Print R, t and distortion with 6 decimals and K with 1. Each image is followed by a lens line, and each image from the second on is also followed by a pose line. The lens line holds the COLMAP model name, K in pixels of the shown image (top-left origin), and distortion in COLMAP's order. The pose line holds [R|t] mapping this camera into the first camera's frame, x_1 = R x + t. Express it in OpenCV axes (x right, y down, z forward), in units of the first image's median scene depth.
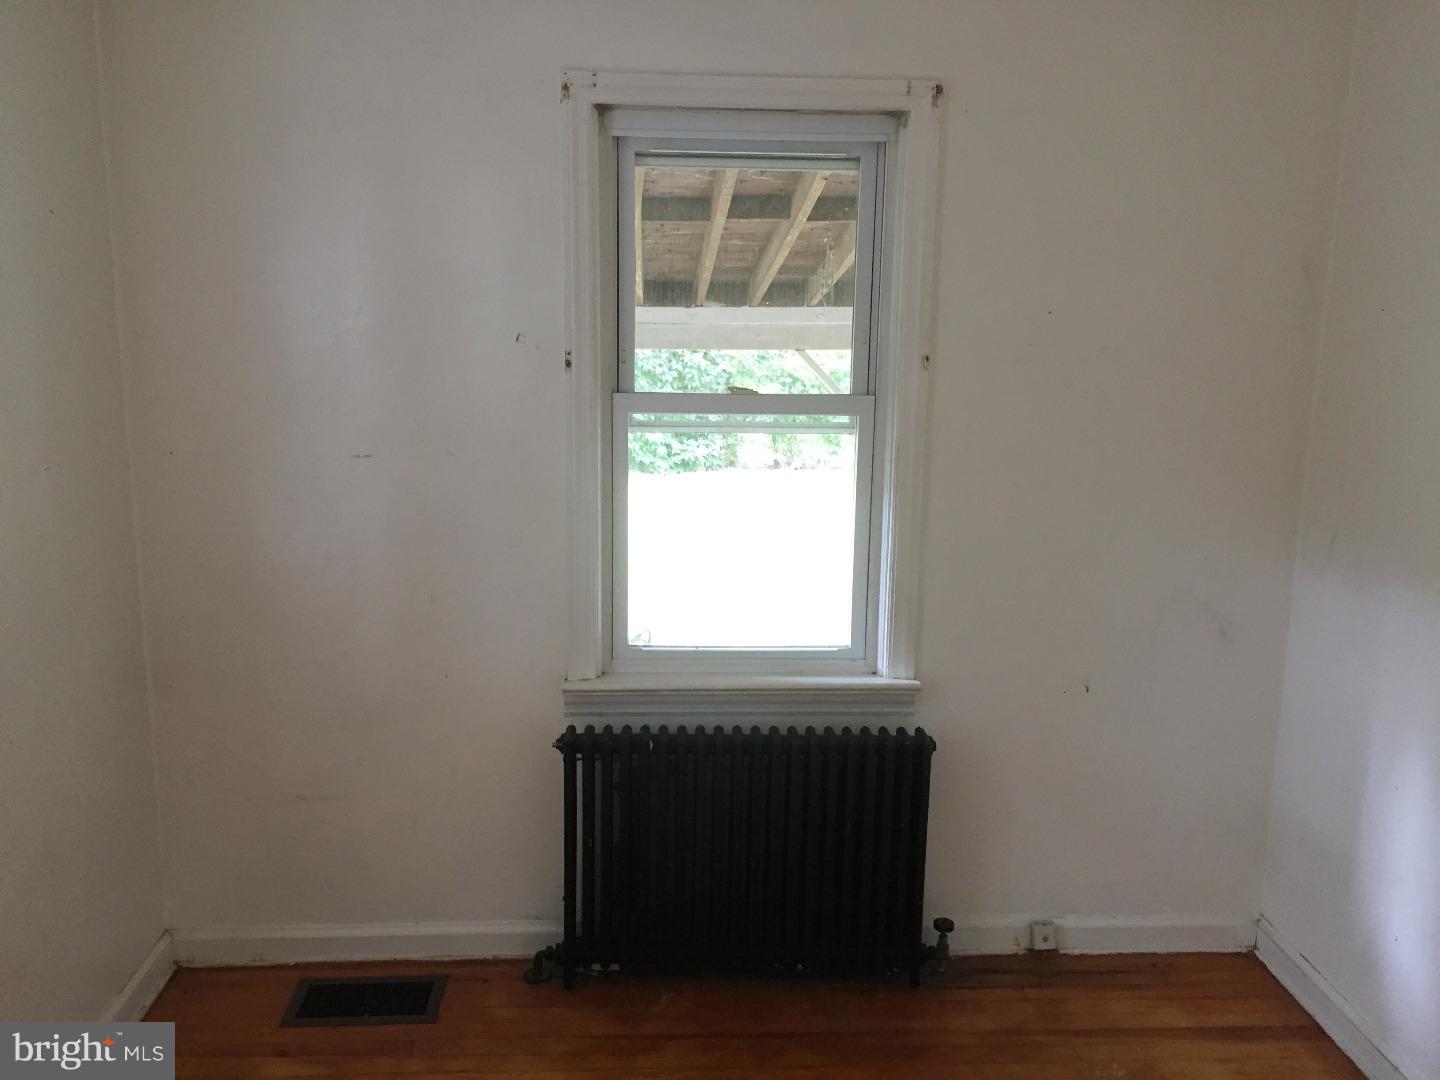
lens RADIAL K [[1242.8, 0, 717.6], [0, 1242.8, 540.5], [0, 0, 1]] dist [0.095884, -0.137461]
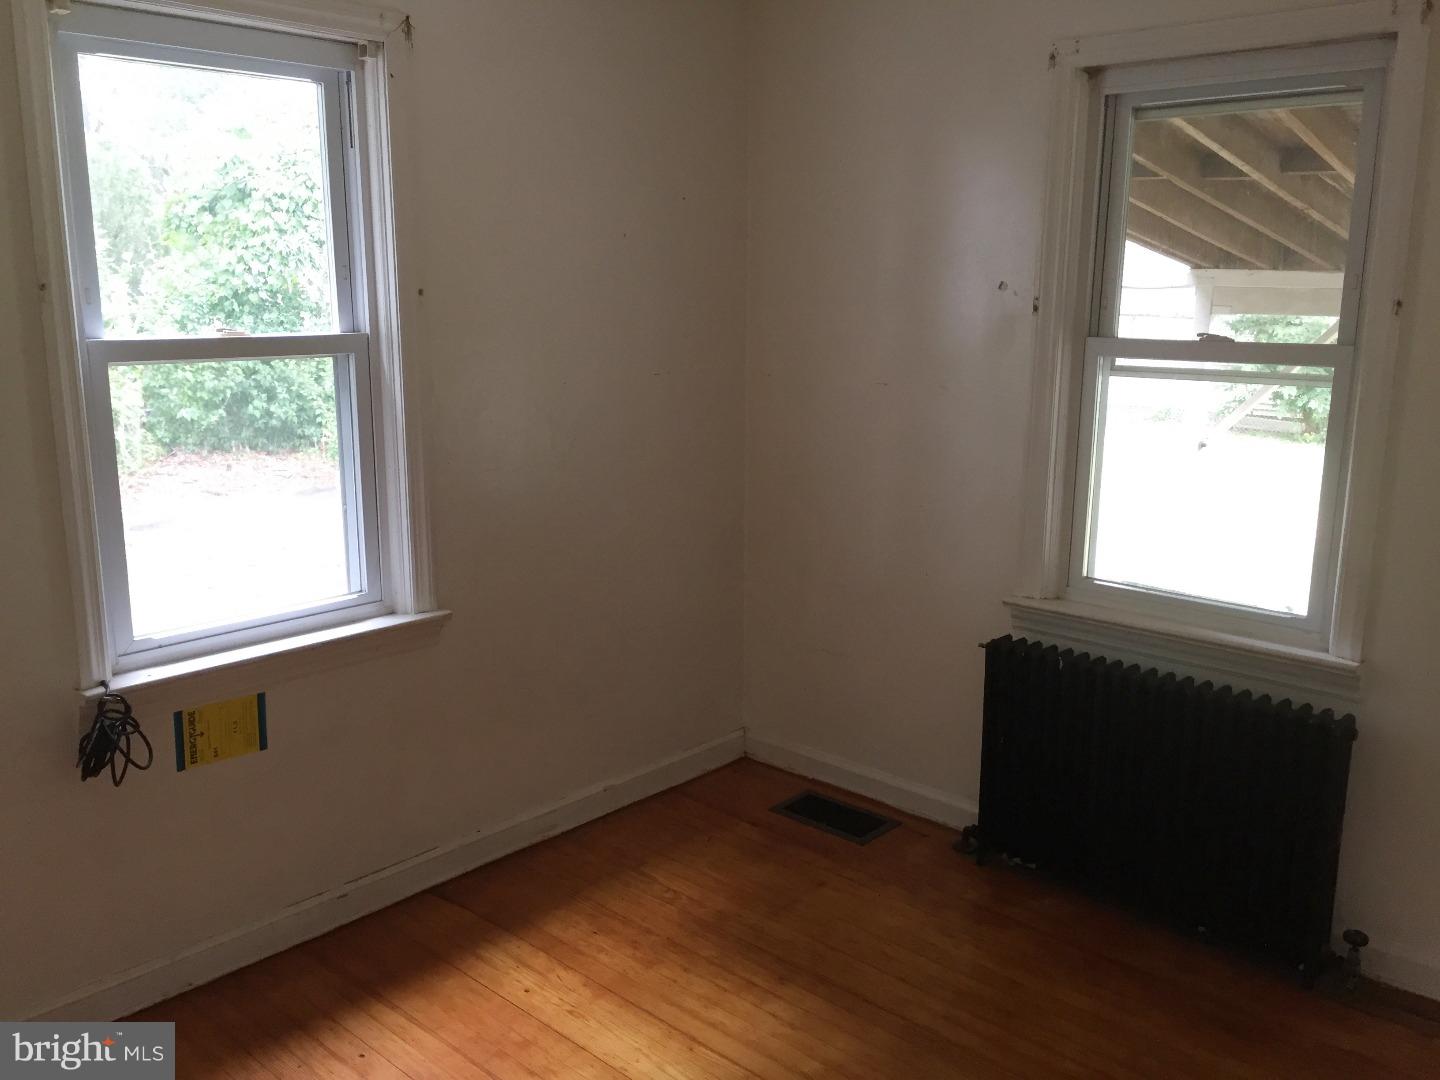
lens RADIAL K [[1242.8, 0, 726.8], [0, 1242.8, 537.2], [0, 0, 1]] dist [0.095884, -0.137461]
pose [[0.697607, 0.135570, -0.703538, 0.477563], [-0.130909, 0.989524, 0.060873, 0.026799], [0.704420, 0.049635, 0.708046, 0.027300]]
